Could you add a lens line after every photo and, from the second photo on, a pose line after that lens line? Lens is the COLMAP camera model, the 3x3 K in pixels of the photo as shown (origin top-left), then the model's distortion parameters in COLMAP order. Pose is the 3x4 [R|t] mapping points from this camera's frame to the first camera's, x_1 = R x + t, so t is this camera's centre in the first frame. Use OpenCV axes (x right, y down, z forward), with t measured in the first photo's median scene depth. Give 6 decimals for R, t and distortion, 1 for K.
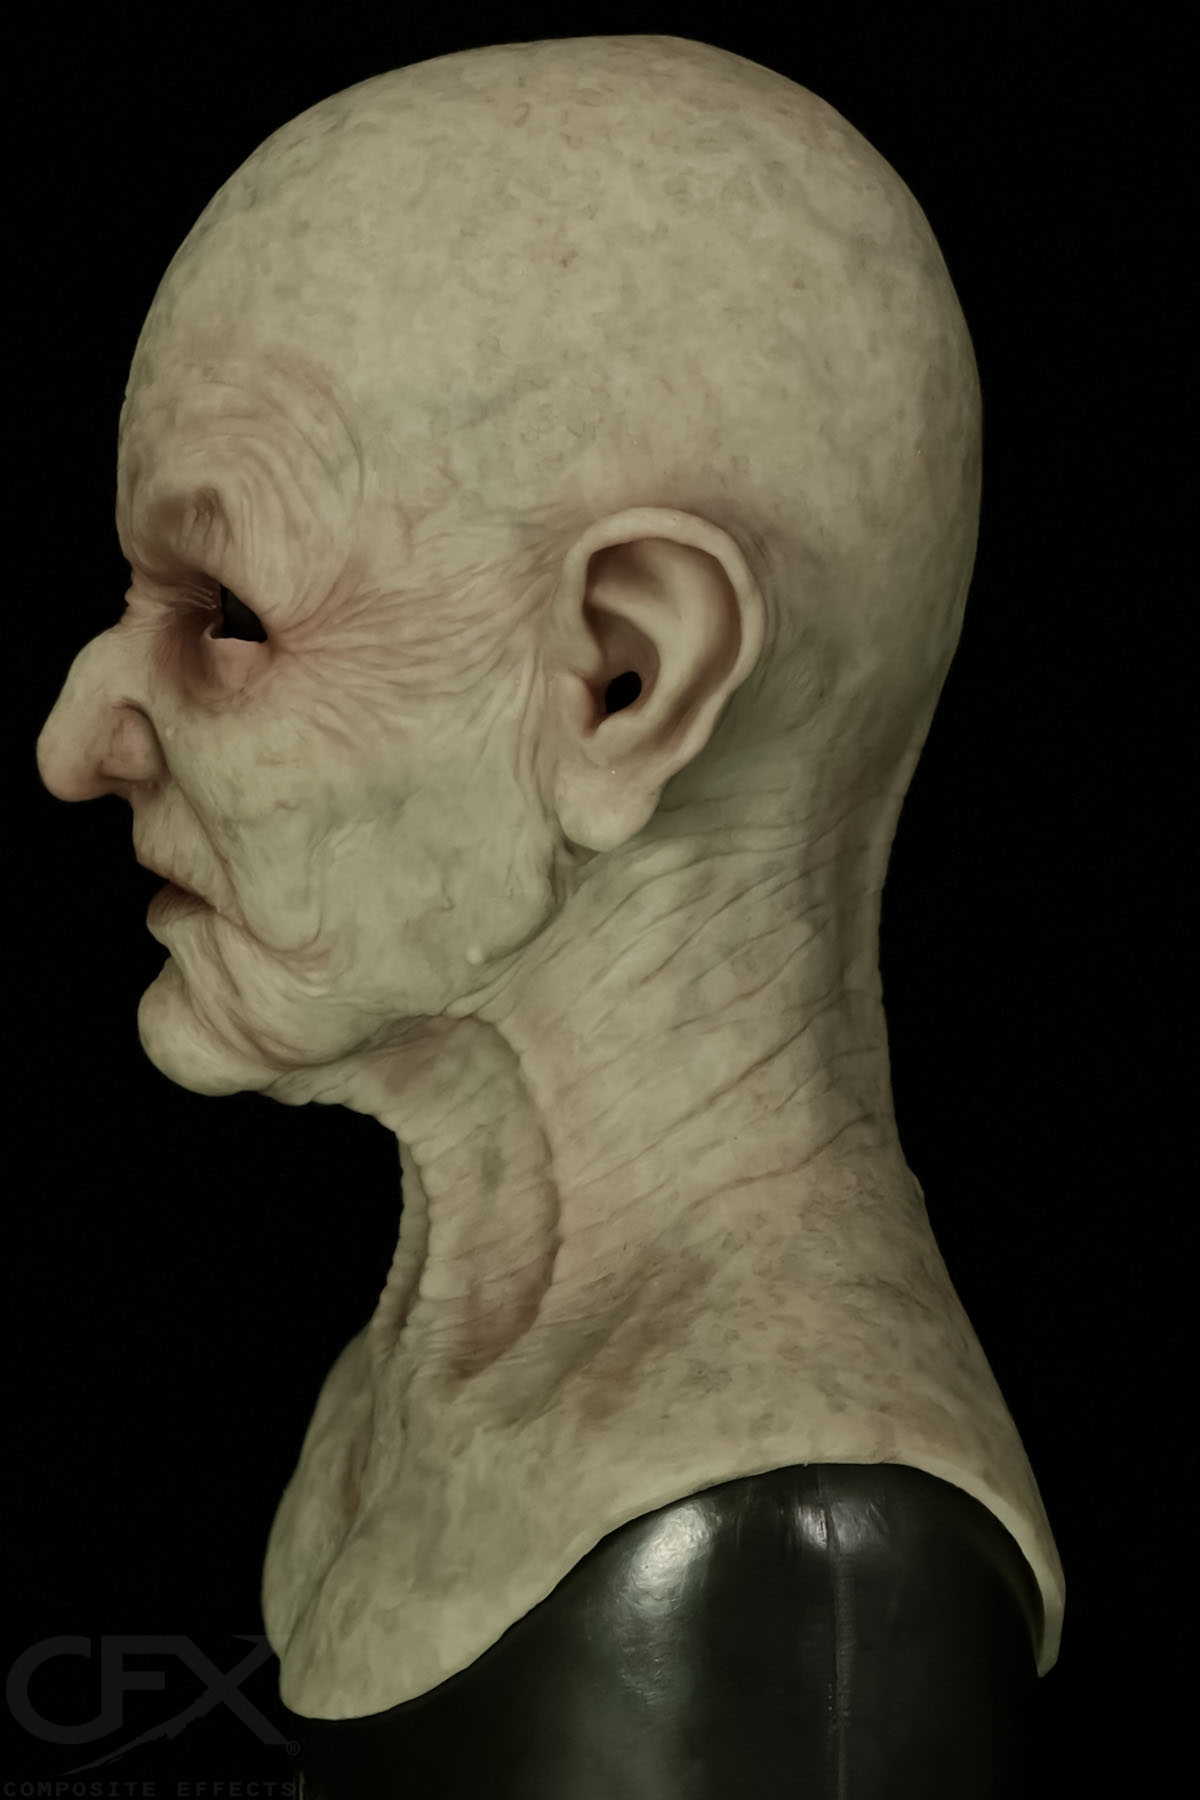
lens RADIAL K [[5090.3, 0, 593.3], [0, 5090.3, 918.1], [0, 0, 1]] dist [0.036912, 0.000000]
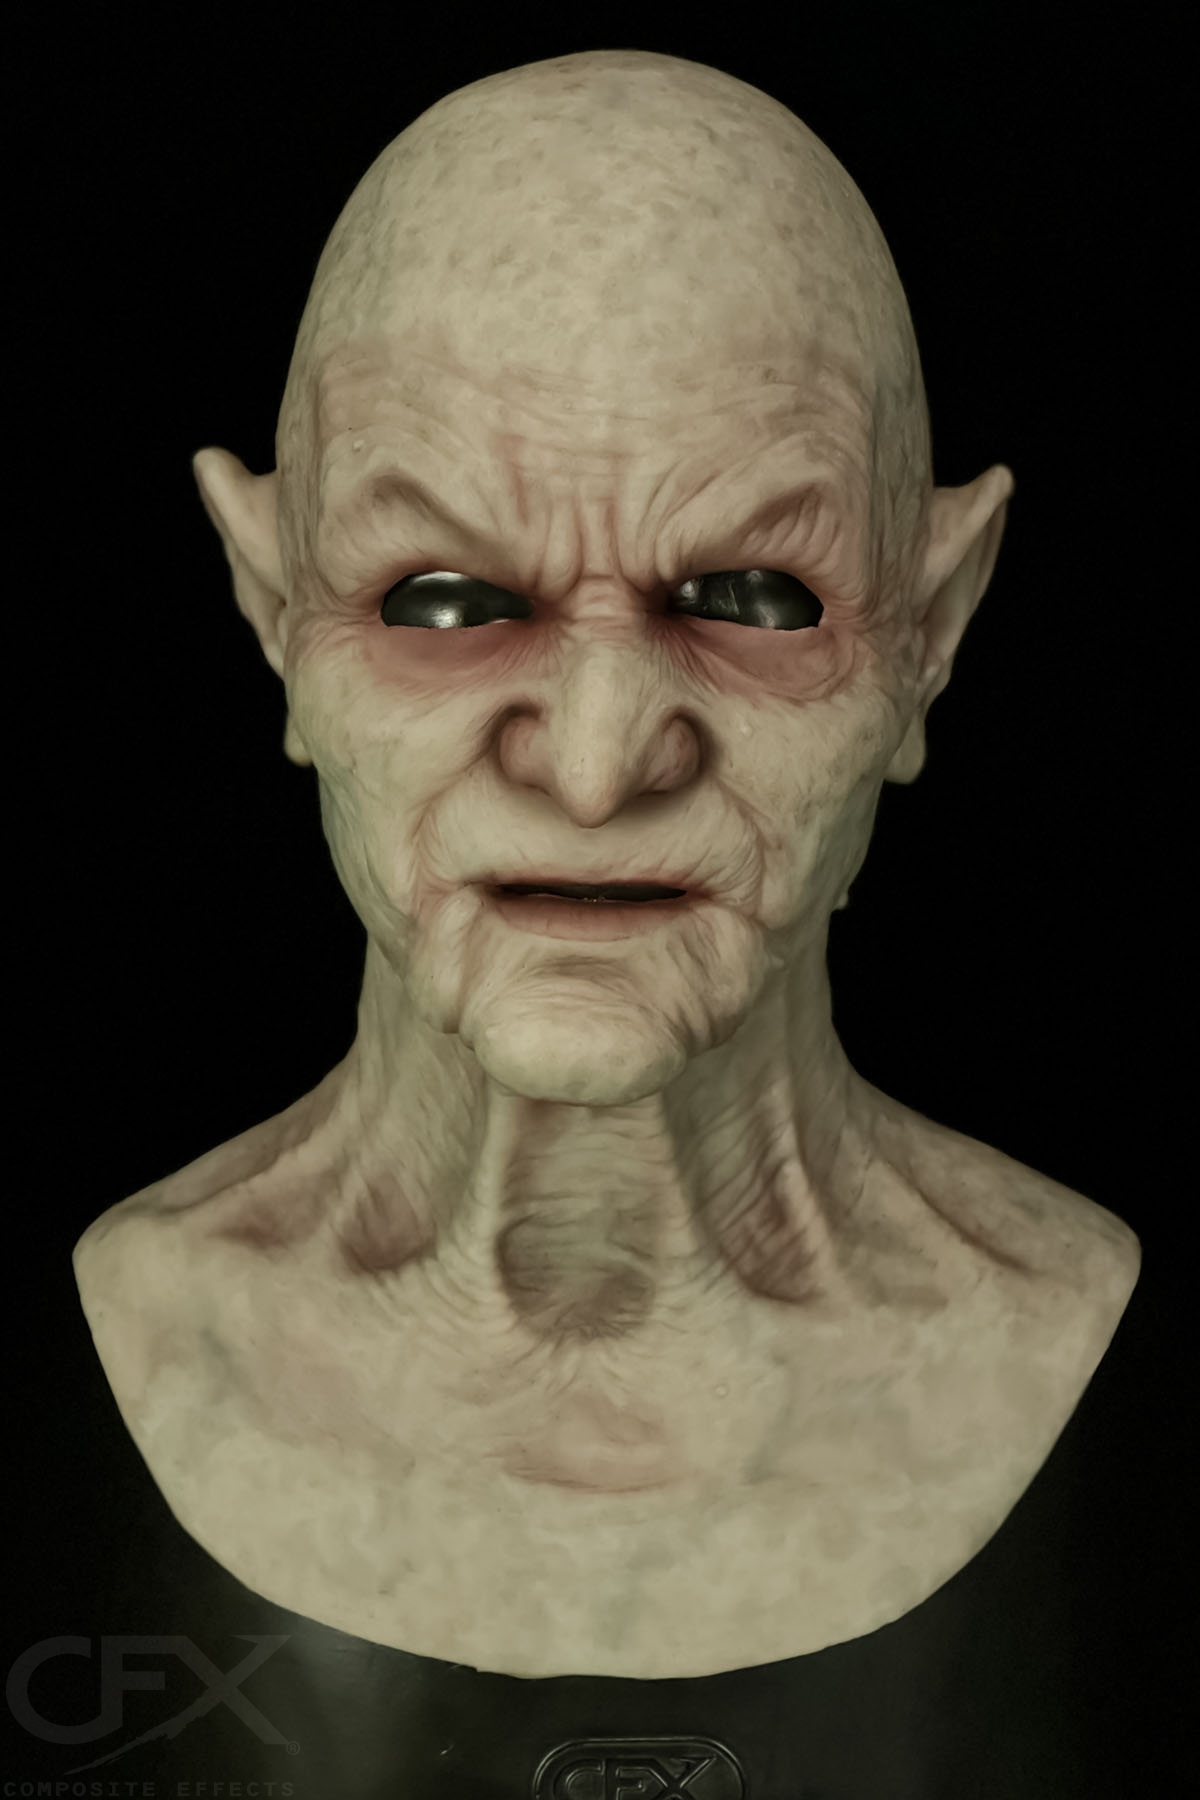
lens RADIAL K [[5090.3, 0, 601.0], [0, 5090.3, 897.0], [0, 0, 1]] dist [0.036912, 0.000000]
pose [[0.202425, -0.145611, 0.968412, -1.093258], [0.153910, 0.981325, 0.115381, -0.127261], [-0.967128, 0.125693, 0.221055, 0.819642]]
